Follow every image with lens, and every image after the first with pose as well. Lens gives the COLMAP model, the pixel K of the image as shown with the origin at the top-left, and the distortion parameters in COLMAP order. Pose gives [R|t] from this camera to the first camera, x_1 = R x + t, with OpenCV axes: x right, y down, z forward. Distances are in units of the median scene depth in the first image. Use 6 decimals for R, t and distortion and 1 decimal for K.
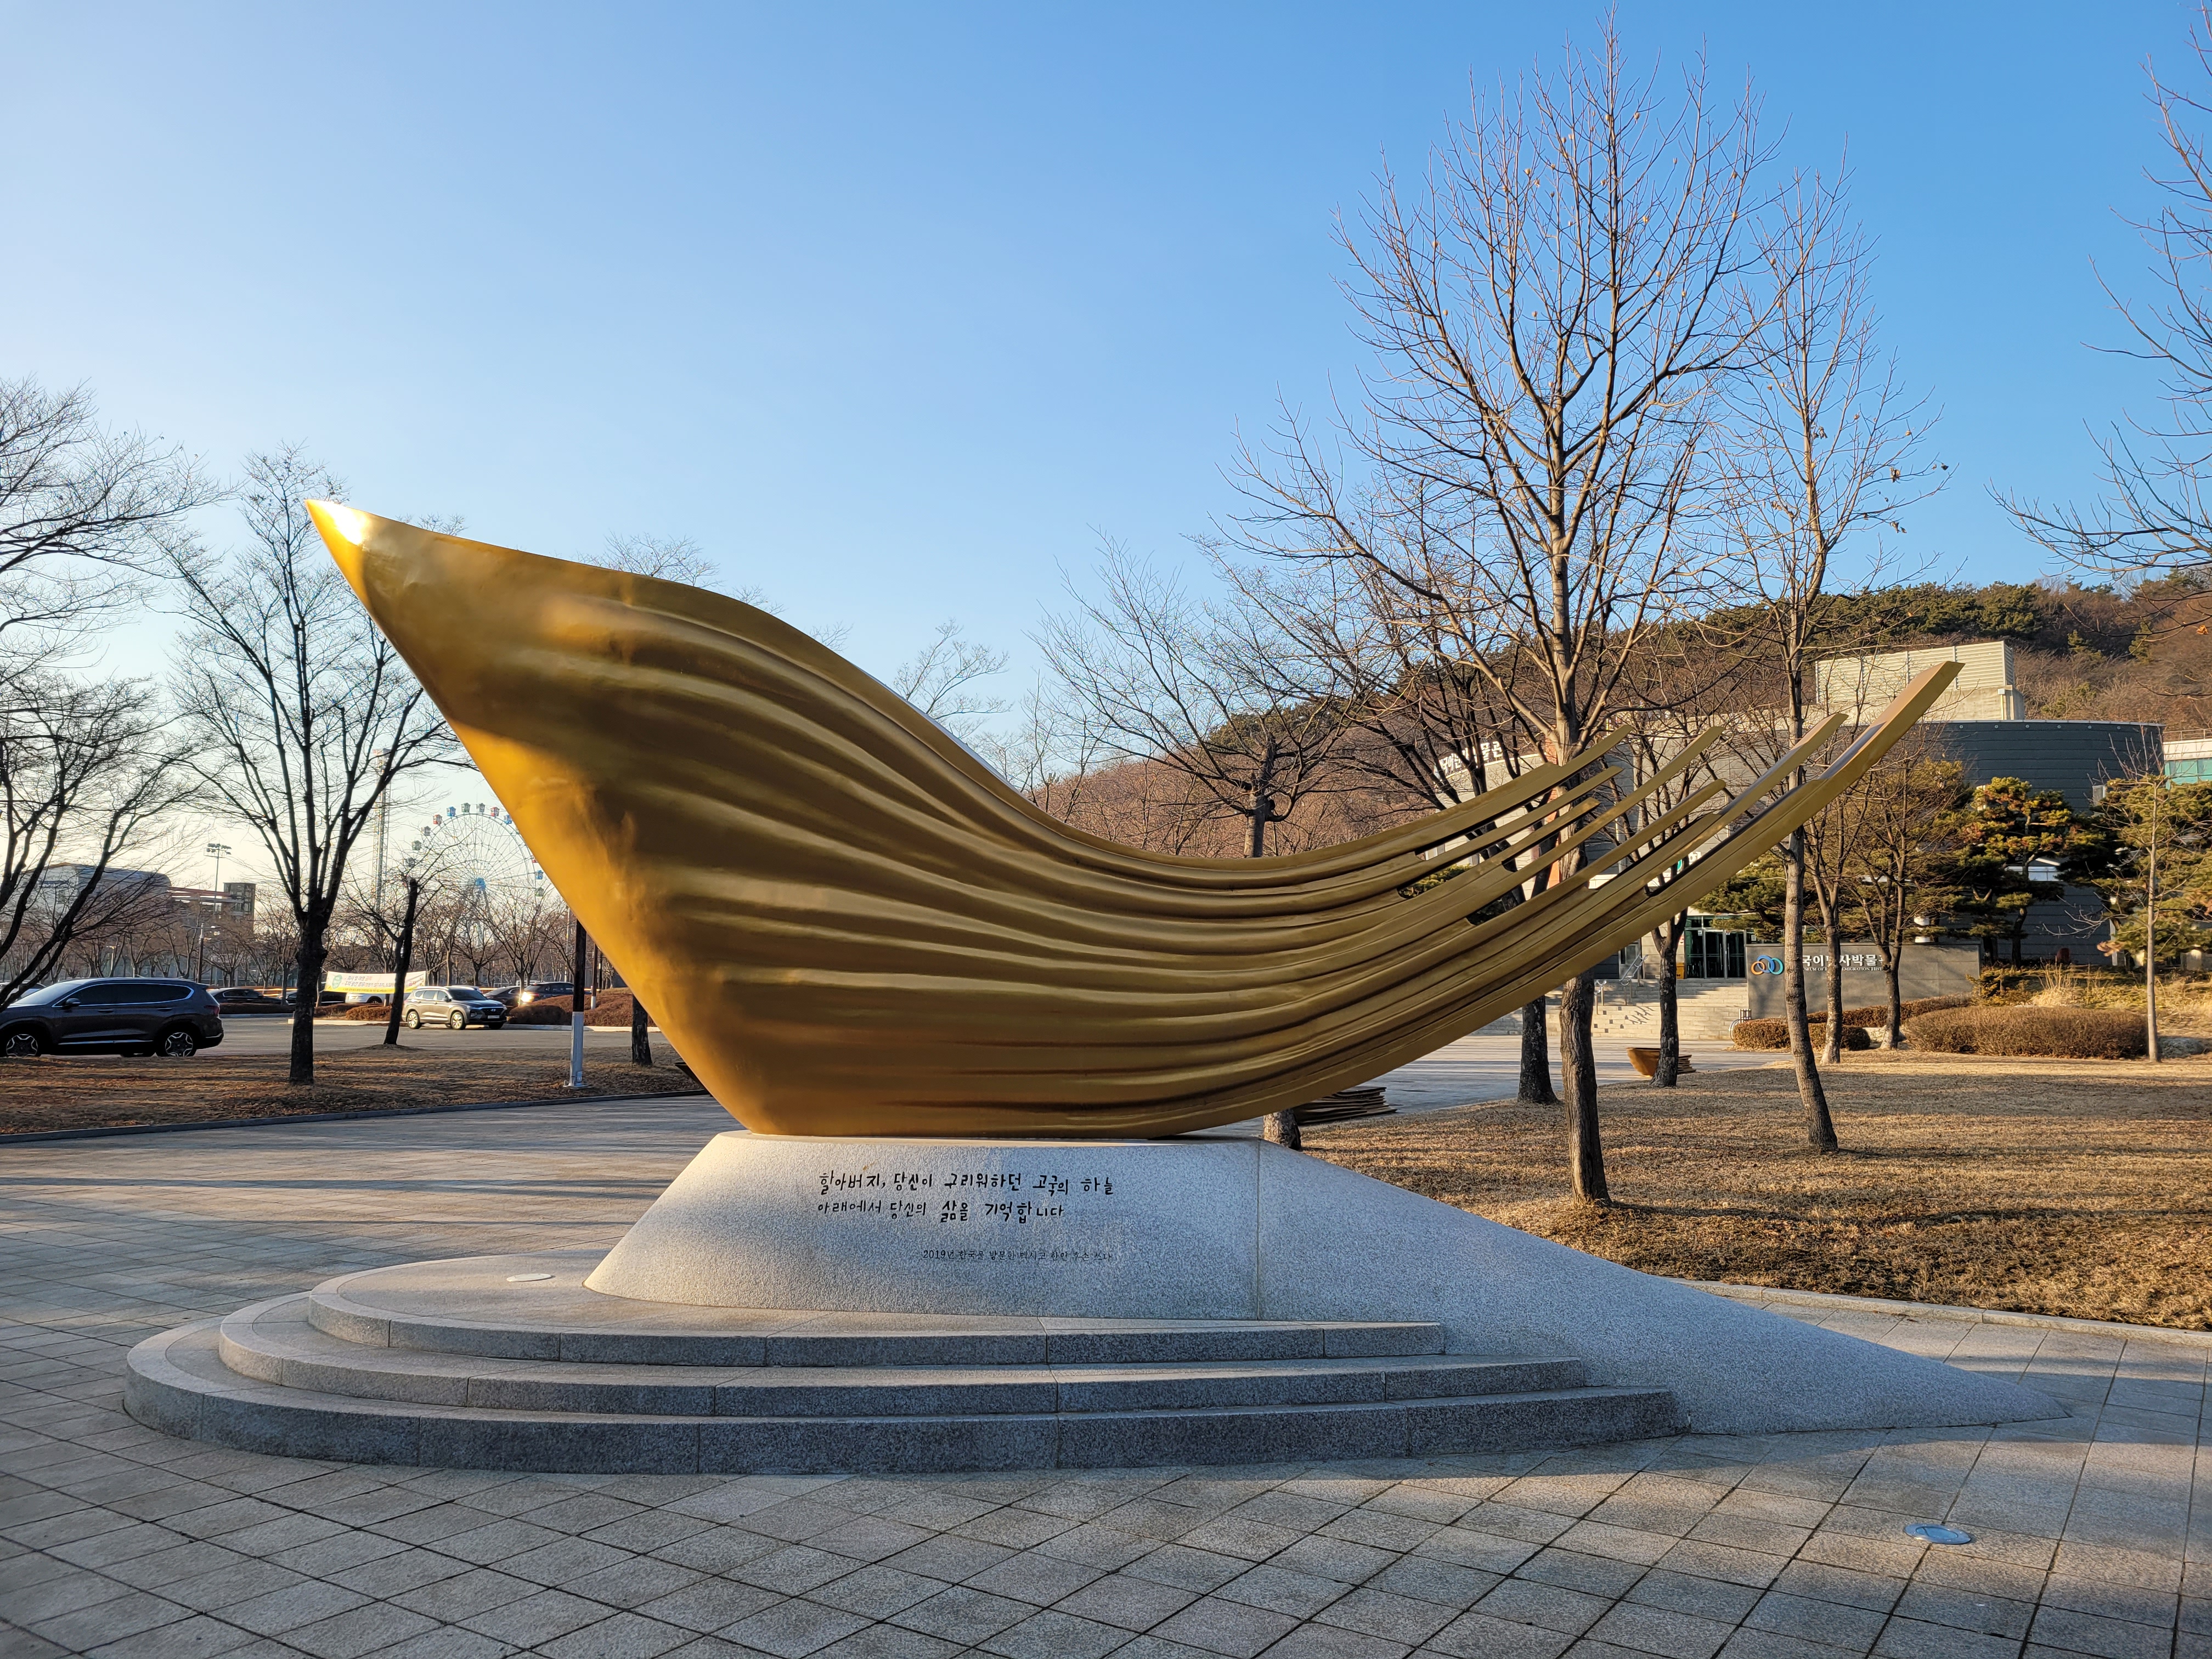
lens RADIAL K [[1617.7, 0, 1109.5], [0, 1617.7, 834.6], [0, 0, 1]] dist [0.001046, -0.000714]
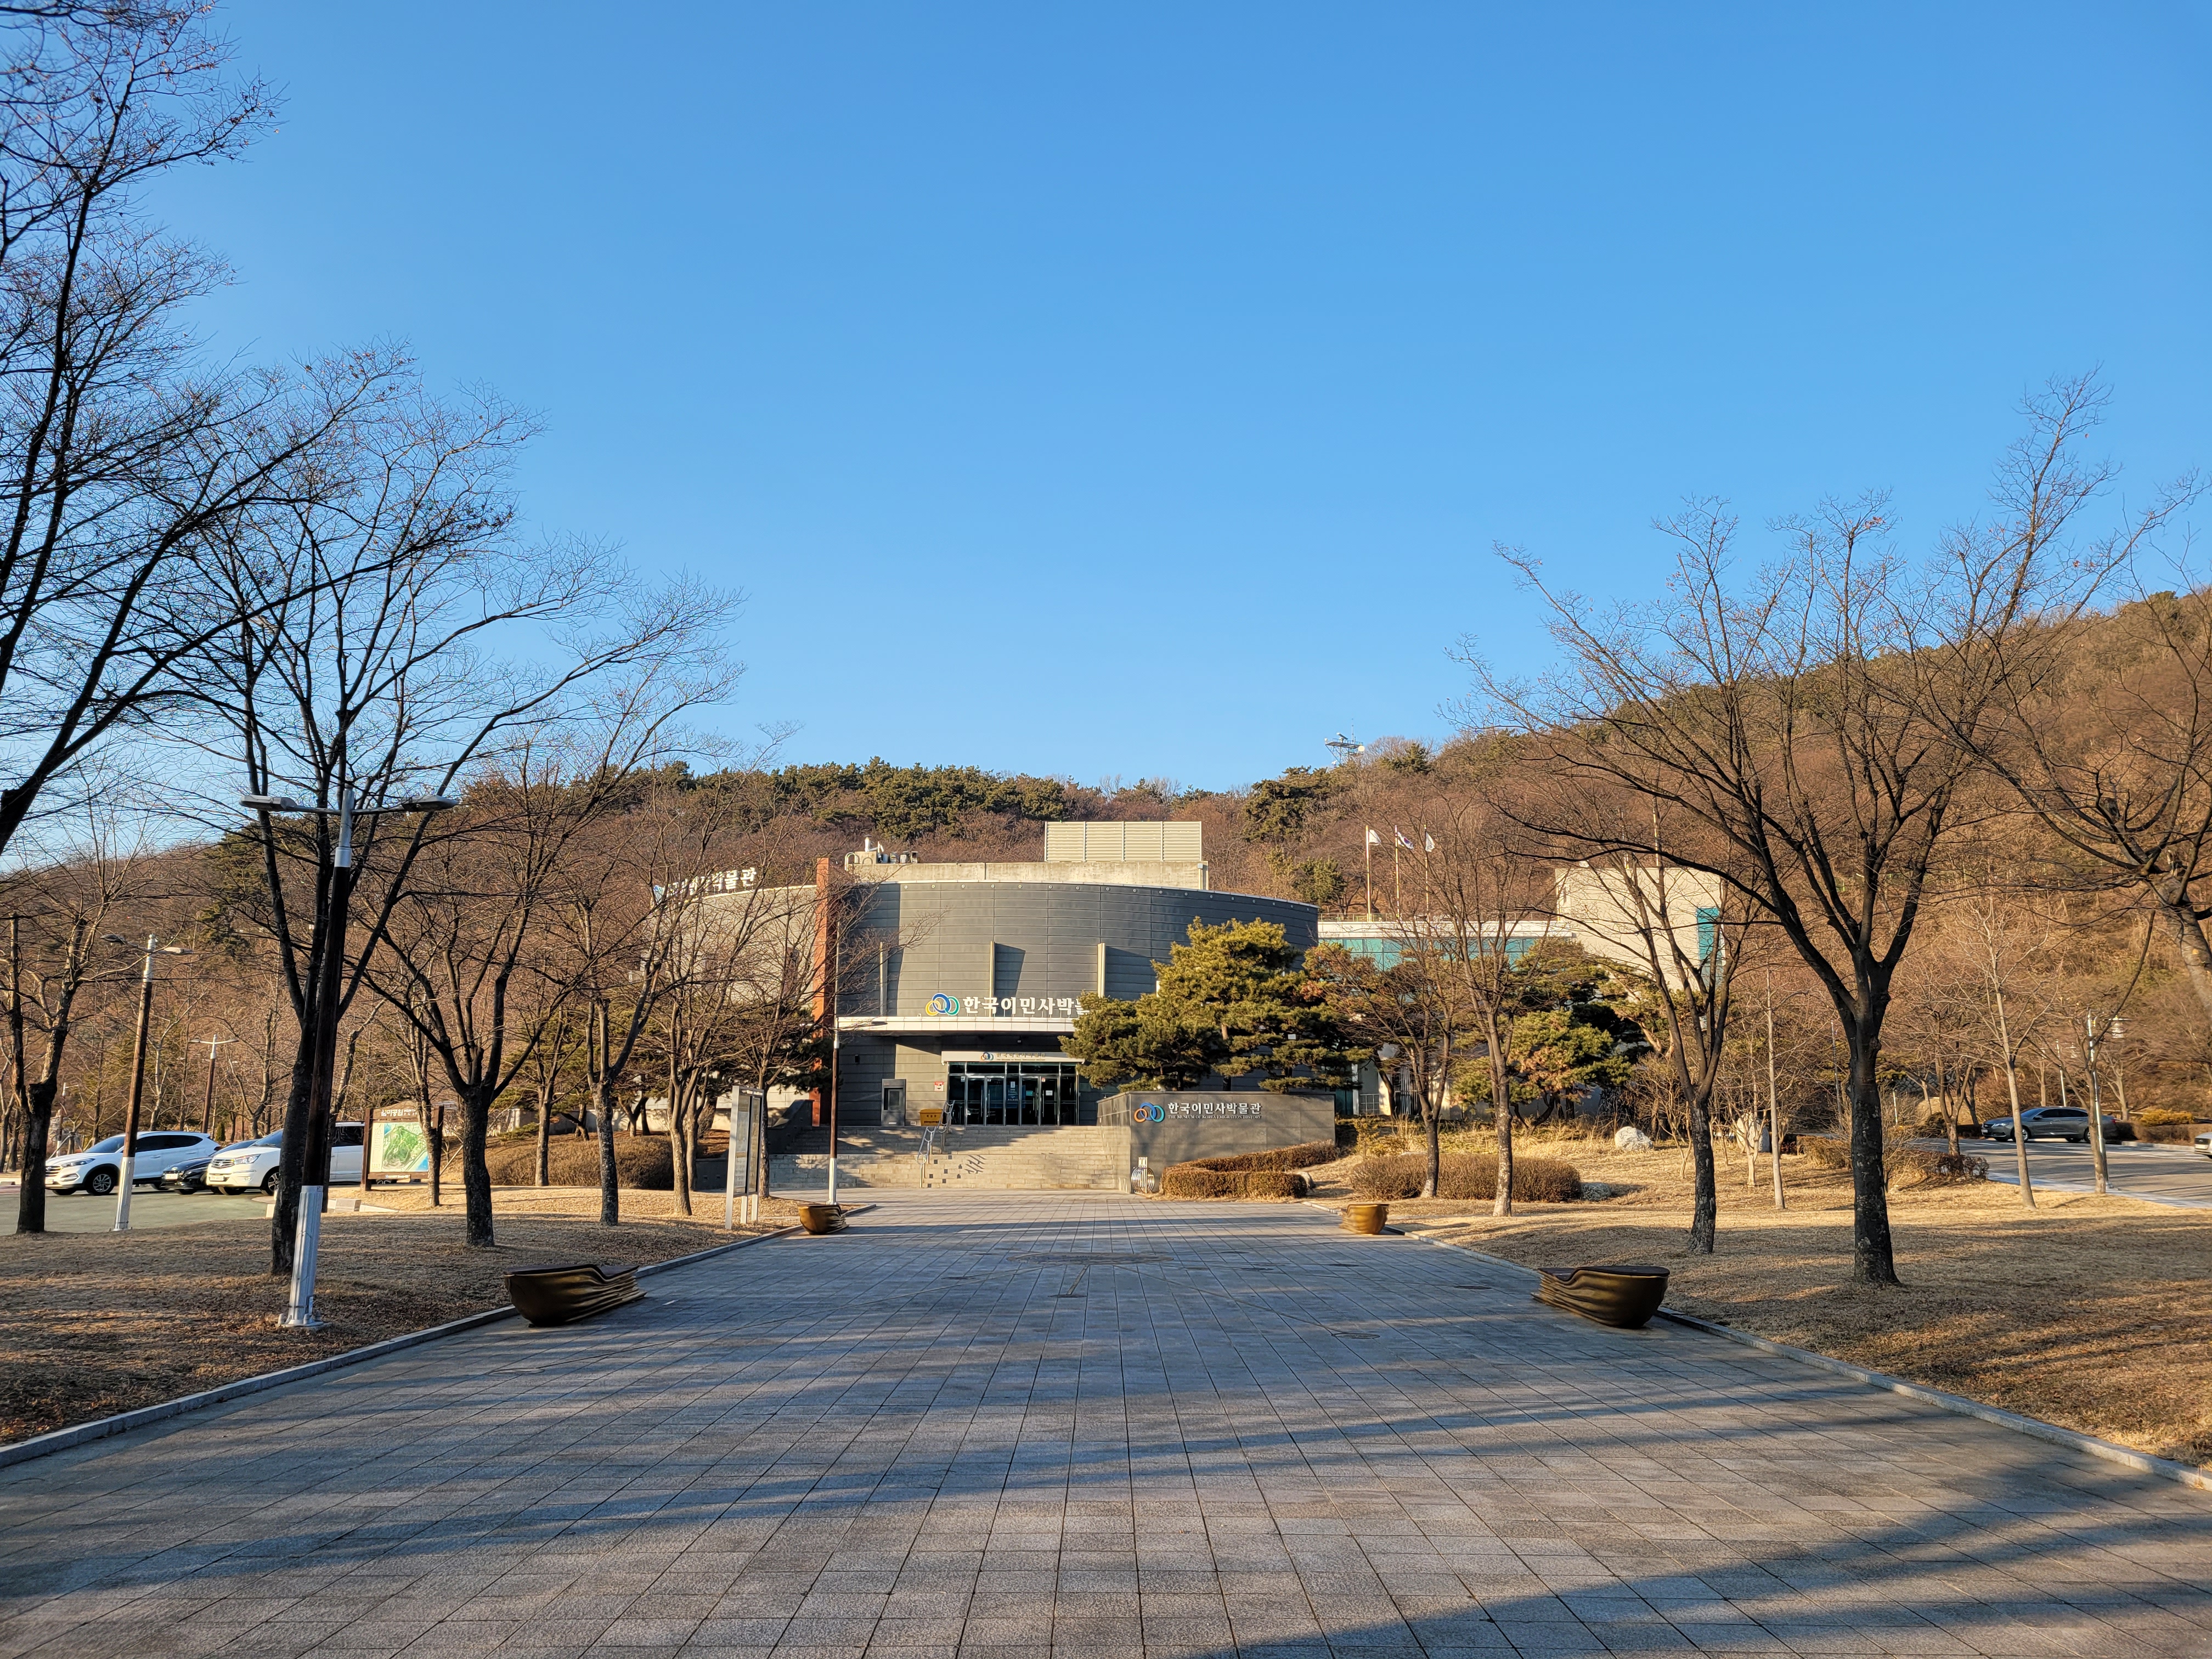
lens RADIAL K [[1617.7, 0, 1106.1], [0, 1617.7, 829.6], [0, 0, 1]] dist [0.001046, -0.000714]
pose [[0.832137, 0.104257, 0.544682, -0.316424], [-0.054564, 0.992796, -0.106669, 0.026715], [-0.551880, 0.059043, 0.831831, 0.299555]]
